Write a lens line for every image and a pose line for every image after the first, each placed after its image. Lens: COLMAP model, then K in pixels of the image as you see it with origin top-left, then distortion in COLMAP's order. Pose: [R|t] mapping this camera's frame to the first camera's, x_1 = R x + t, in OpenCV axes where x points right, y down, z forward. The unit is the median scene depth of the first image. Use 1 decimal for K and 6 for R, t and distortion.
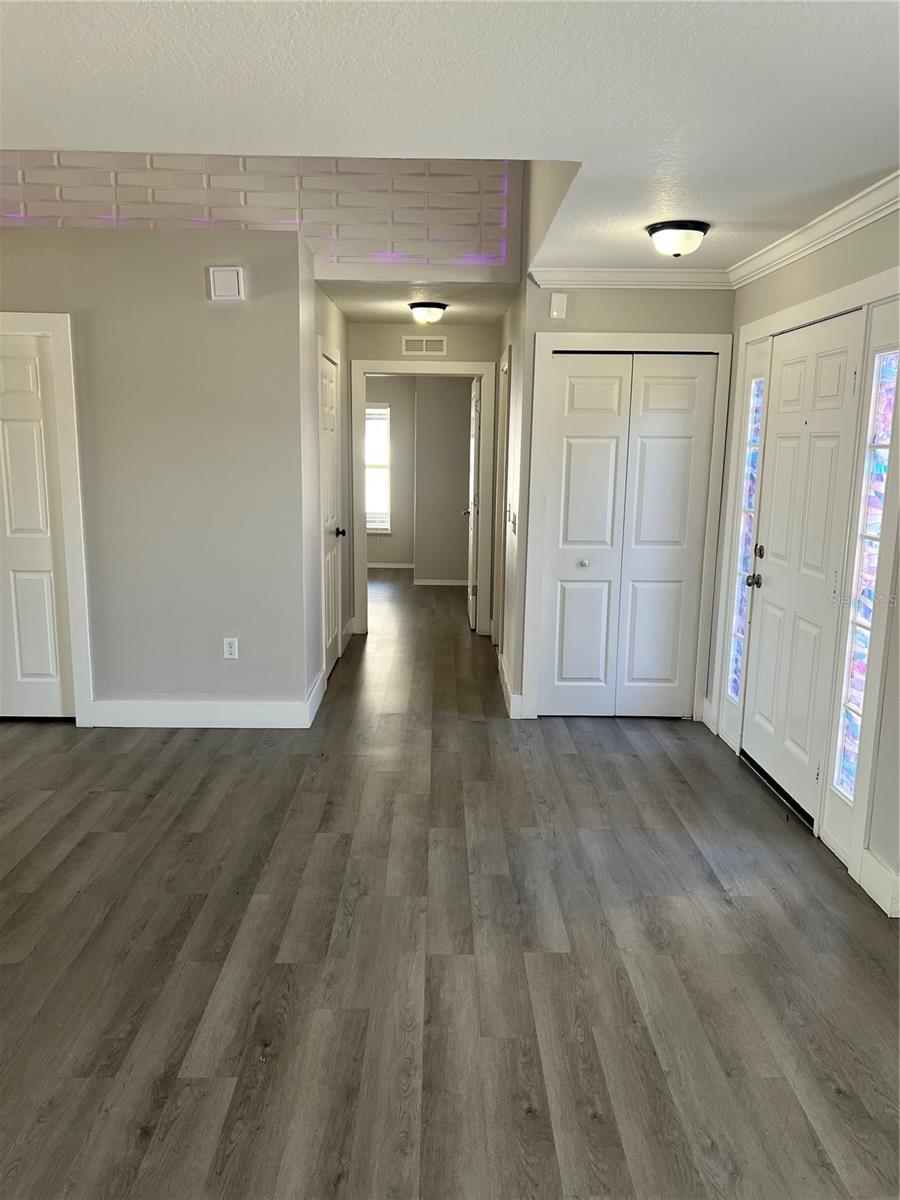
lens RADIAL K [[900.0, 0, 449.3], [0, 900.0, 603.4], [0, 0, 1]] dist [0.024323, -0.006858]
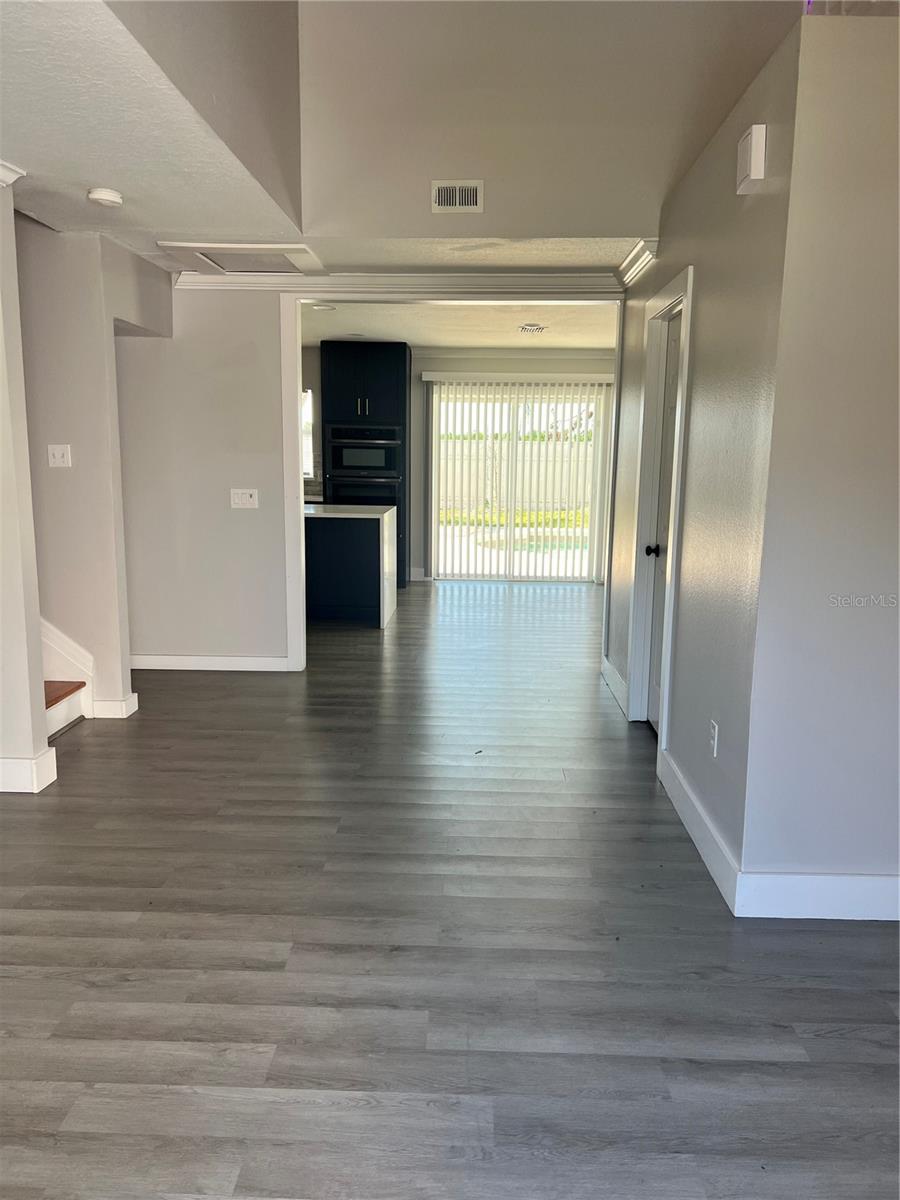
lens RADIAL K [[900.0, 0, 451.7], [0, 900.0, 598.8], [0, 0, 1]] dist [0.024323, -0.006858]
pose [[-0.038686, 0.160416, -0.986291, 0.571146], [-0.185022, 0.968813, 0.164830, -0.176311], [0.981973, 0.188862, -0.007799, 1.158994]]
